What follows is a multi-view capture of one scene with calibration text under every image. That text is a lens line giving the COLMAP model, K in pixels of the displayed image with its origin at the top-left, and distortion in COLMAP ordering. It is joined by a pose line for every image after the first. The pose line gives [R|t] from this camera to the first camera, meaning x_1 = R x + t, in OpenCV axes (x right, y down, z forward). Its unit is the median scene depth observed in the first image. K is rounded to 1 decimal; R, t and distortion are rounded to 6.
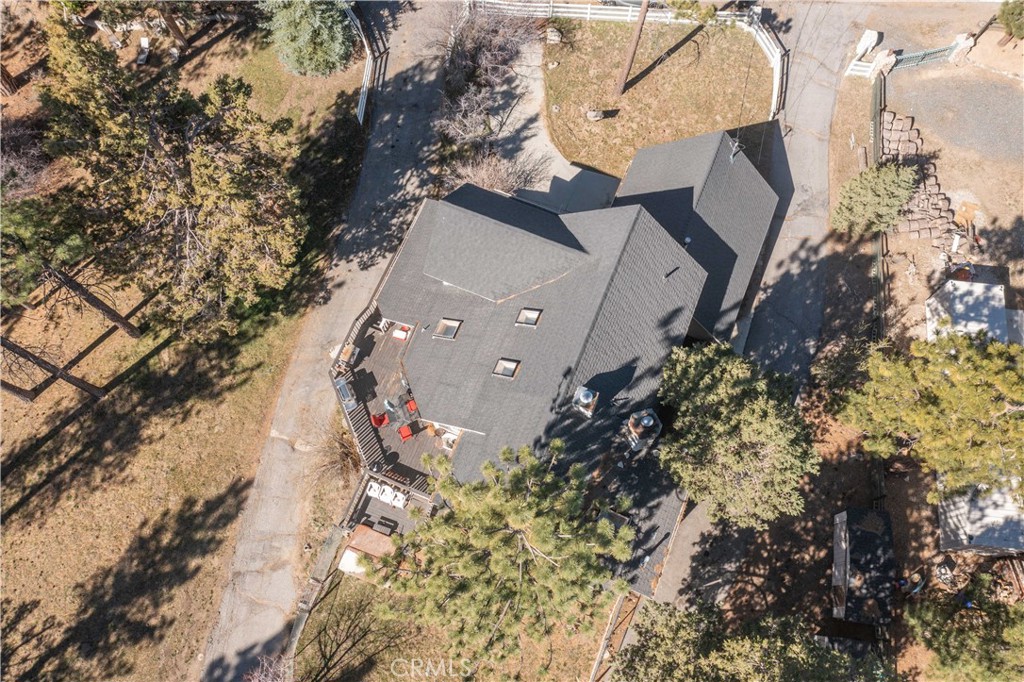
lens RADIAL K [[800.6, 0, 512.0], [0, 800.6, 341.0], [0, 0, 1]] dist [-0.003213, 0.004928]
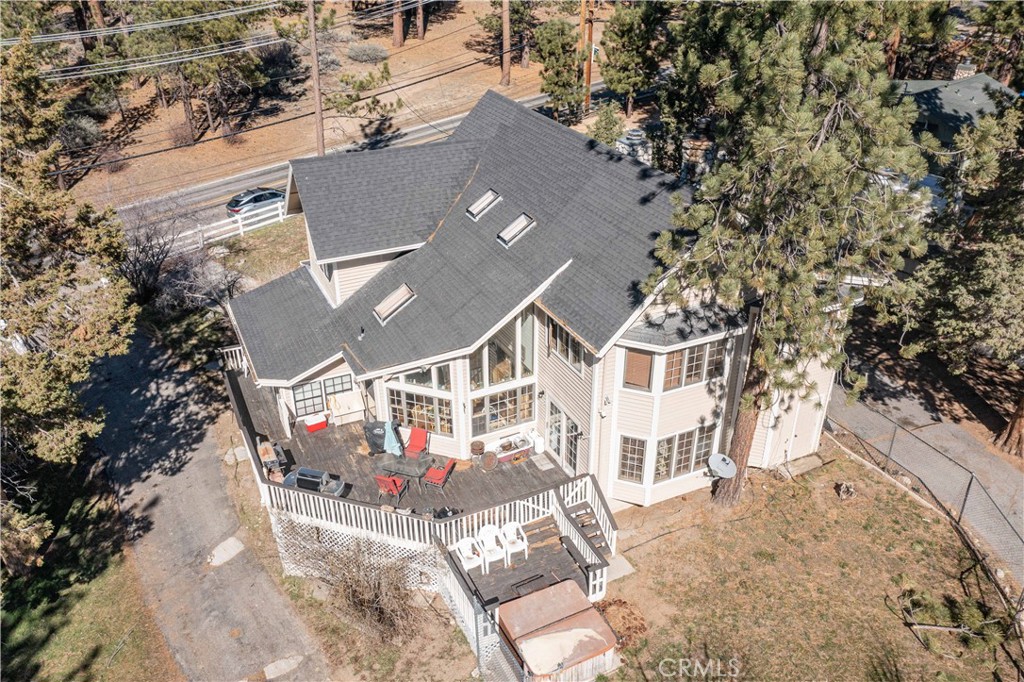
lens RADIAL K [[800.6, 0, 512.0], [0, 800.6, 341.0], [0, 0, 1]] dist [-0.003213, 0.004928]
pose [[0.664057, -0.344224, 0.663731, -0.430074], [0.700098, 0.597897, -0.390361, 0.306086], [-0.262471, 0.723898, 0.638029, 0.500609]]
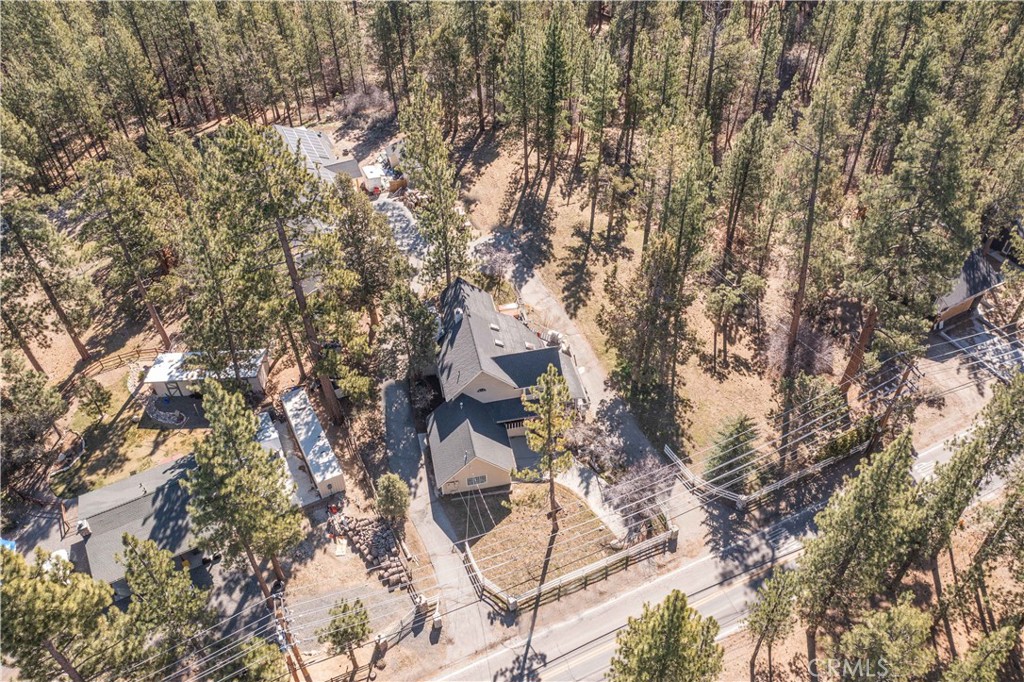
lens RADIAL K [[795.8, 0, 512.4], [0, 795.8, 356.9], [0, 0, 1]] dist [-0.010150, -0.004960]
pose [[-0.820215, 0.428068, -0.379481, 0.769121], [-0.530544, -0.321137, 0.784471, -1.632616], [0.213942, 0.844766, 0.490510, -0.114357]]
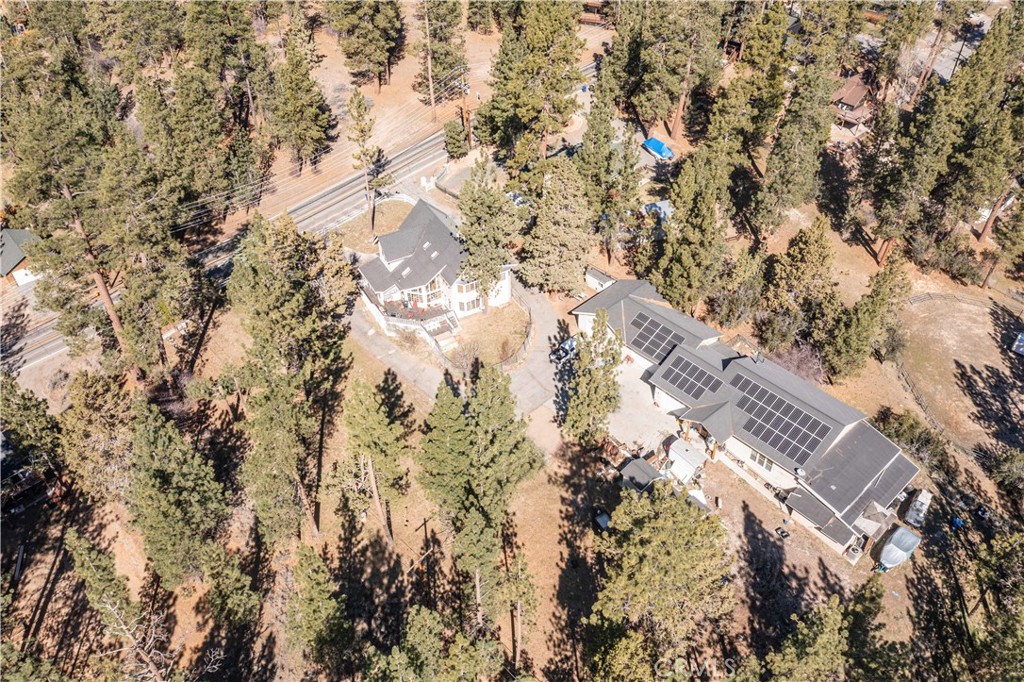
lens RADIAL K [[795.8, 0, 512.4], [0, 795.8, 356.9], [0, 0, 1]] dist [-0.010150, -0.004960]
pose [[0.612309, -0.524683, 0.591426, -1.515979], [0.745301, 0.632682, -0.210334, 0.947318], [-0.263826, 0.569580, 0.778444, -1.023994]]
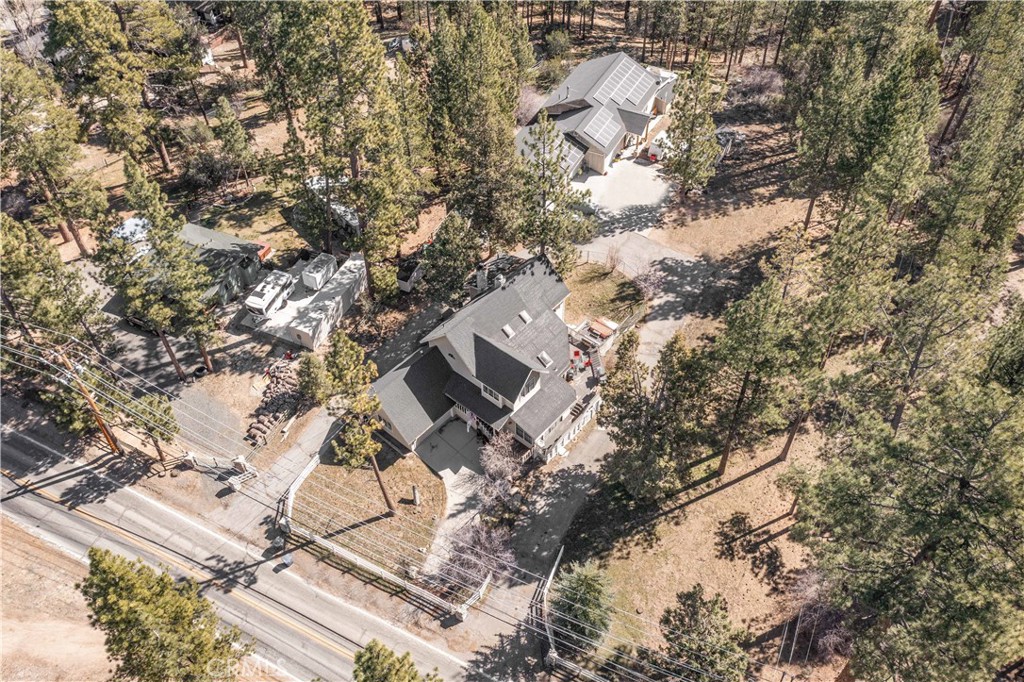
lens RADIAL K [[795.8, 0, 512.4], [0, 795.8, 356.9], [0, 0, 1]] dist [-0.010150, -0.004960]
pose [[-0.951889, -0.203712, 0.228931, -0.421048], [0.298614, -0.448823, 0.842251, -1.584188], [-0.068827, 0.870092, 0.488061, -0.003179]]
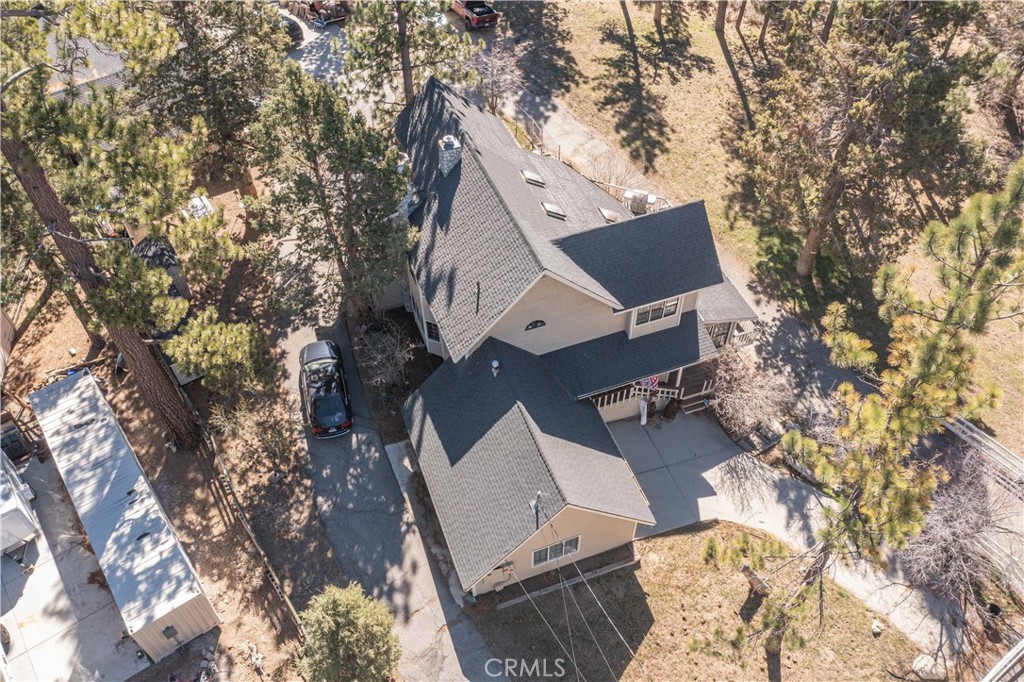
lens RADIAL K [[795.8, 0, 512.4], [0, 795.8, 356.9], [0, 0, 1]] dist [-0.010150, -0.004960]
pose [[-0.725718, 0.541656, -0.424195, 0.494153], [-0.640562, -0.307006, 0.703866, -0.639074], [0.251023, 0.782532, 0.569764, 0.464096]]
